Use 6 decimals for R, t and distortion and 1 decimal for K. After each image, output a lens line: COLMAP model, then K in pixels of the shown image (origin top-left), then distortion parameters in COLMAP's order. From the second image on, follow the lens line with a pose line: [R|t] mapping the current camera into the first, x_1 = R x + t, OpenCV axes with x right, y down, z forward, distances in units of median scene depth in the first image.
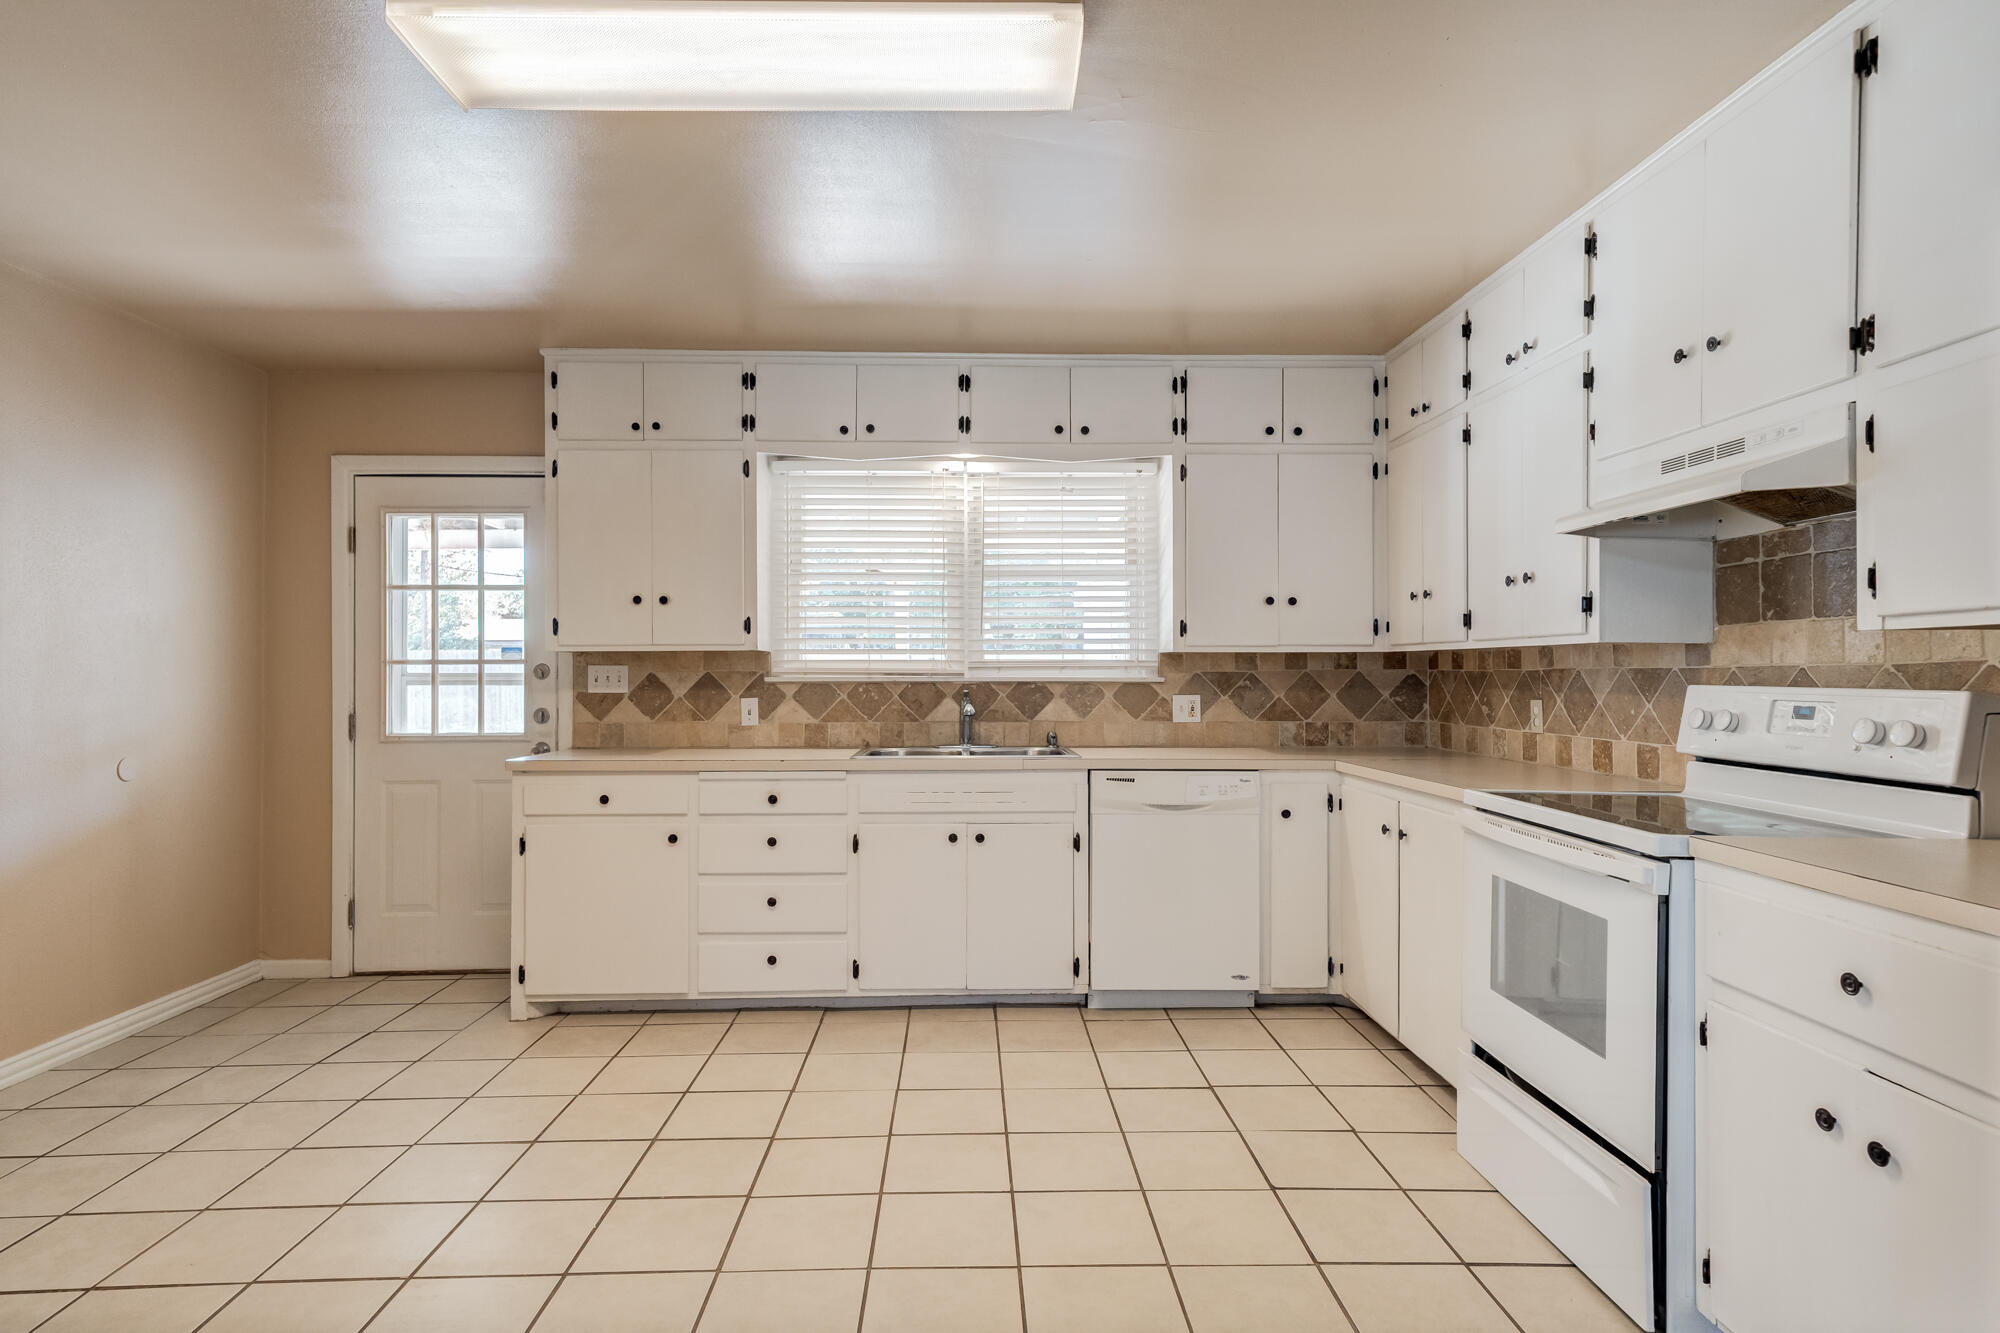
lens RADIAL K [[1054.3, 0, 984.1], [0, 1054.3, 658.8], [0, 0, 1]] dist [0.013278, 0.001019]
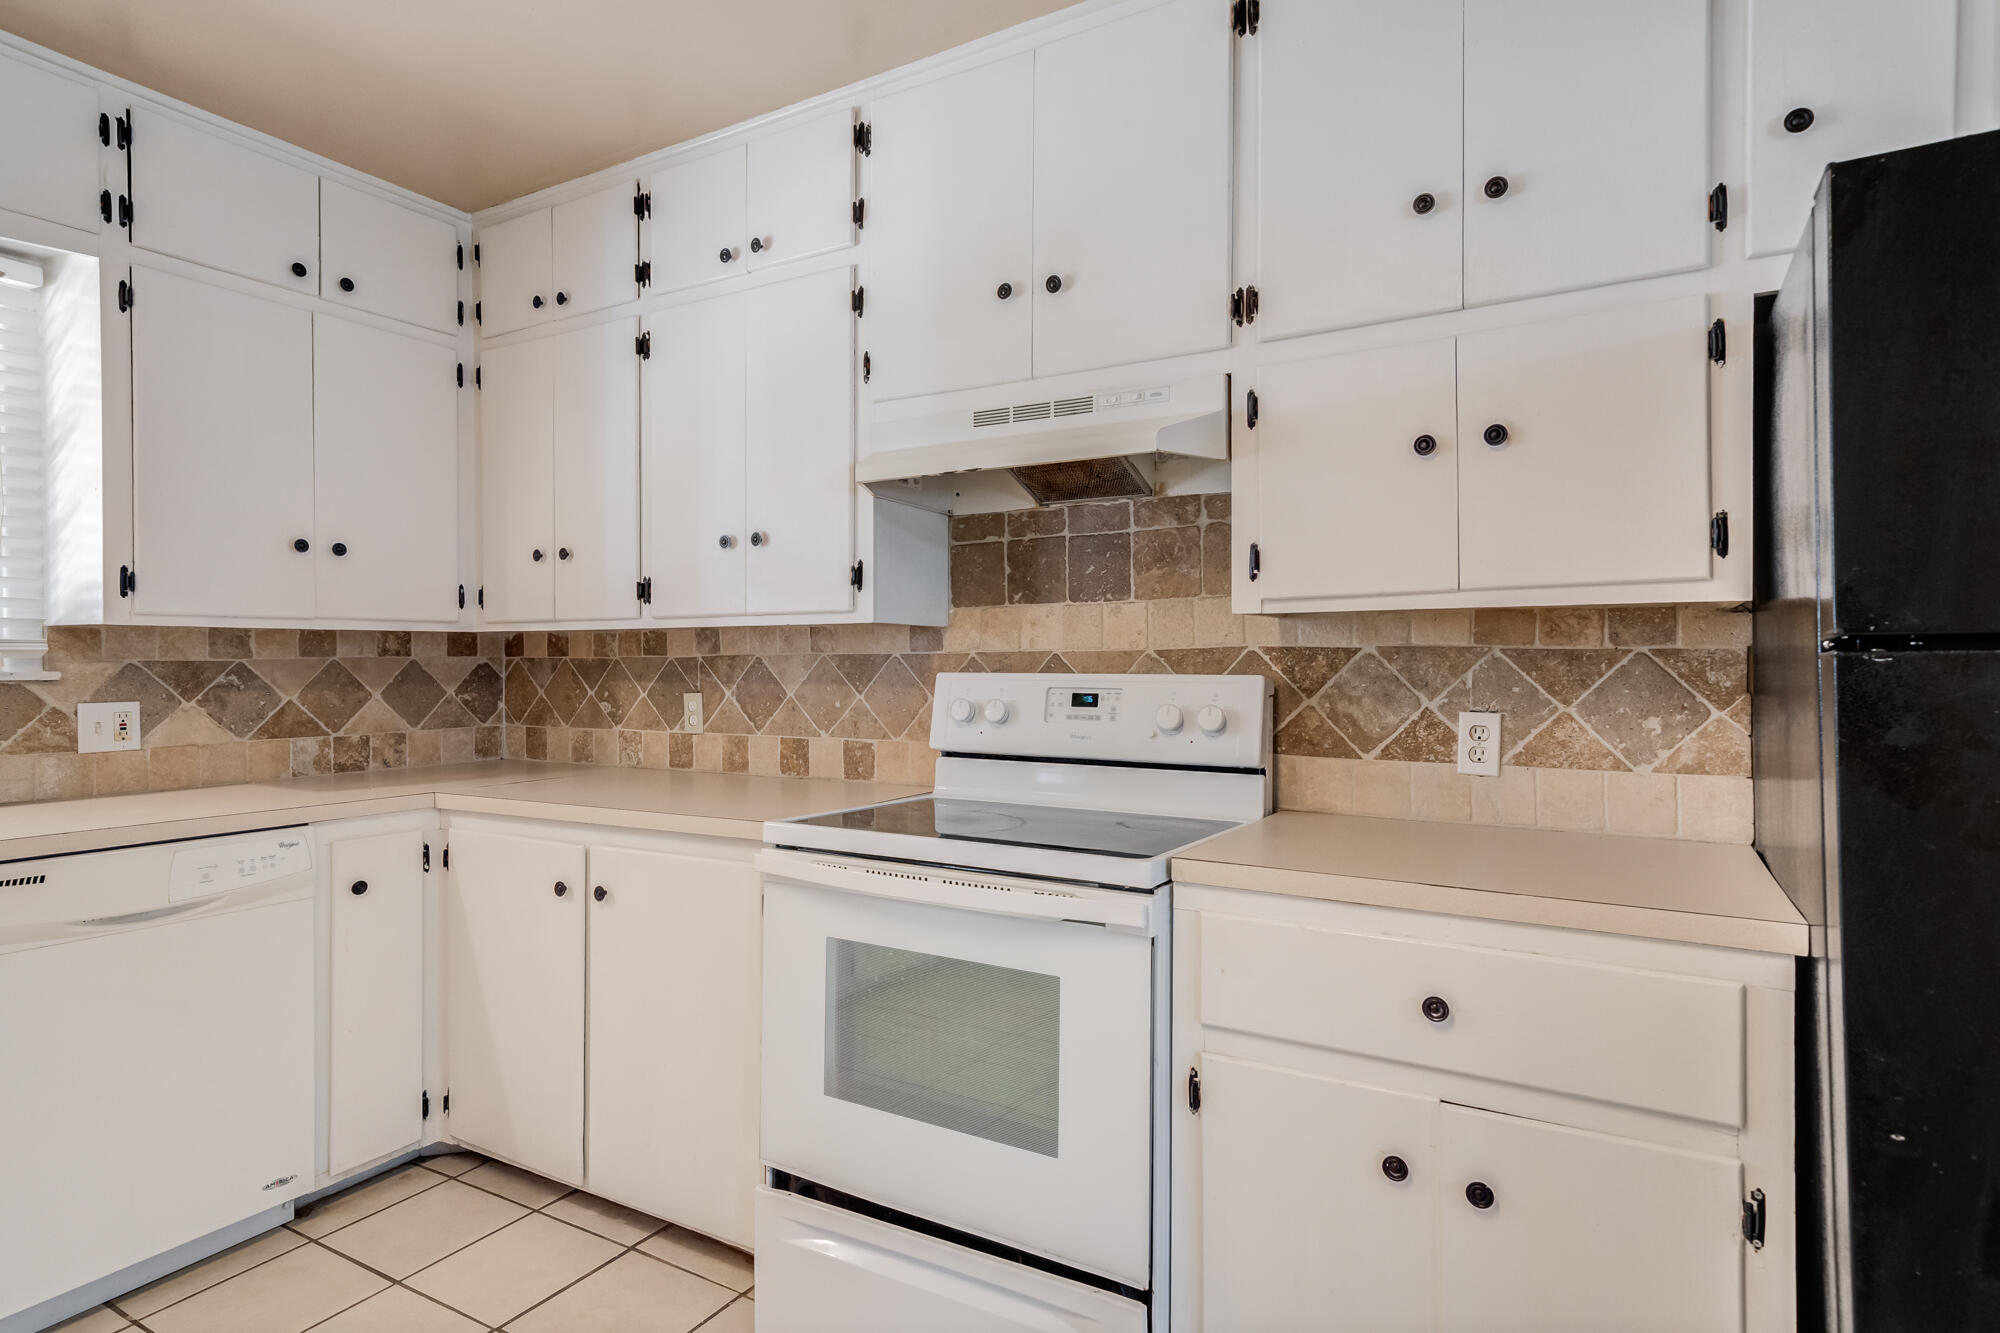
lens RADIAL K [[1054.3, 0, 986.3], [0, 1054.3, 660.1], [0, 0, 1]] dist [0.013278, 0.001019]
pose [[0.522360, -0.003111, 0.852720, -0.064445], [-0.007117, 0.999943, 0.008008, 0.005627], [-0.852696, -0.010252, 0.522308, 0.426987]]
